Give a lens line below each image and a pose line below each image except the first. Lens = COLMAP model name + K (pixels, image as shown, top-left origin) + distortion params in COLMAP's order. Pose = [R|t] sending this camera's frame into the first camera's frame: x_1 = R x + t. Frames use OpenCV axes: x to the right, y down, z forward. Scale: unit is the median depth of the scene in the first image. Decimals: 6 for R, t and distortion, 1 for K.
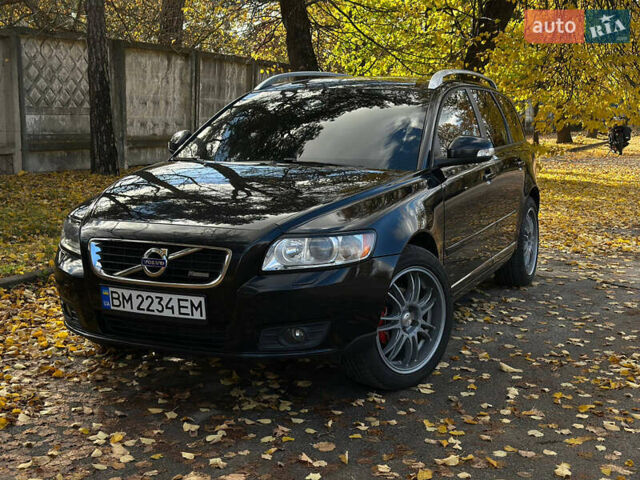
lens RADIAL K [[870.6, 0, 320.9], [0, 870.6, 238.7], [0, 0, 1]] dist [0.138397, -0.102727]
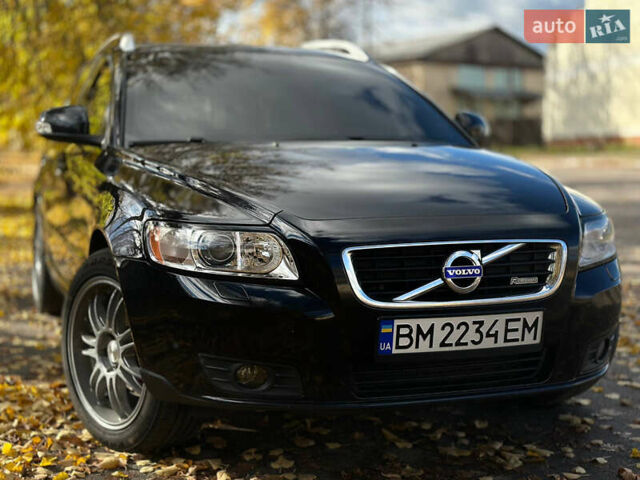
lens RADIAL K [[896.0, 0, 321.8], [0, 896.0, 261.6], [0, 0, 1]] dist [0.143406, -0.095501]
pose [[0.716552, -0.082720, 0.692612, -0.679360], [0.099945, 0.994873, 0.015421, -0.001867], [-0.690337, 0.058173, 0.721146, 0.526856]]
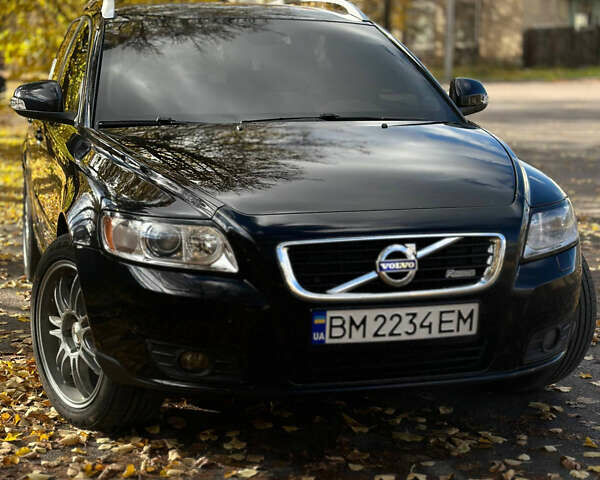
lens RADIAL K [[1084.9, 0, 306.0], [0, 1084.9, 241.2], [0, 0, 1]] dist [0.110590, 0.134329]
pose [[0.768251, -0.098169, 0.632576, -0.721936], [0.093265, 0.994792, 0.041111, -0.031275], [-0.633318, 0.027413, 0.773406, 0.343673]]
